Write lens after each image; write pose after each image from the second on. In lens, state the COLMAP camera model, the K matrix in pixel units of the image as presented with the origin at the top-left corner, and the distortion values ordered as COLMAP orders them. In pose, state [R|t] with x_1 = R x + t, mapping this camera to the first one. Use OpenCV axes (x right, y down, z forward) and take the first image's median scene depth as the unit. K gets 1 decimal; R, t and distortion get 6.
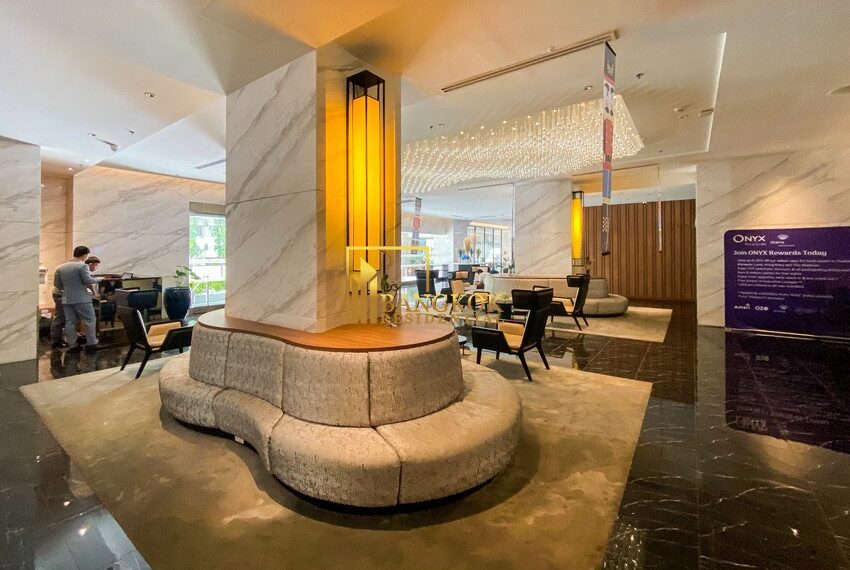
lens RADIAL K [[361.4, 0, 425.2], [0, 361.4, 249.8], [0, 0, 1]] dist [0.000627, 0.000077]
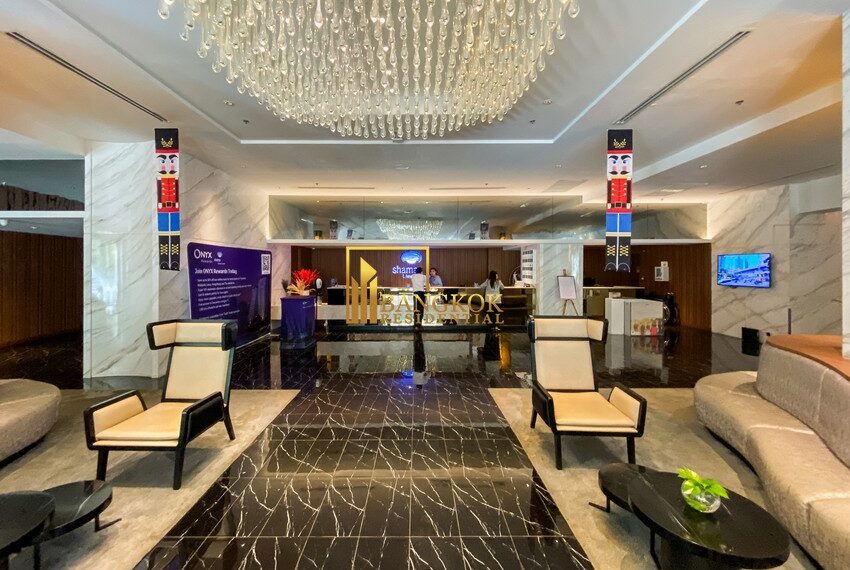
lens RADIAL K [[361.4, 0, 422.0], [0, 361.4, 276.6], [0, 0, 1]] dist [0.000627, 0.000077]
pose [[-0.575161, -0.010659, 0.817971, -0.094245], [-0.004113, 0.999940, 0.010138, 0.010400], [-0.818030, 0.002467, -0.575170, 1.097525]]
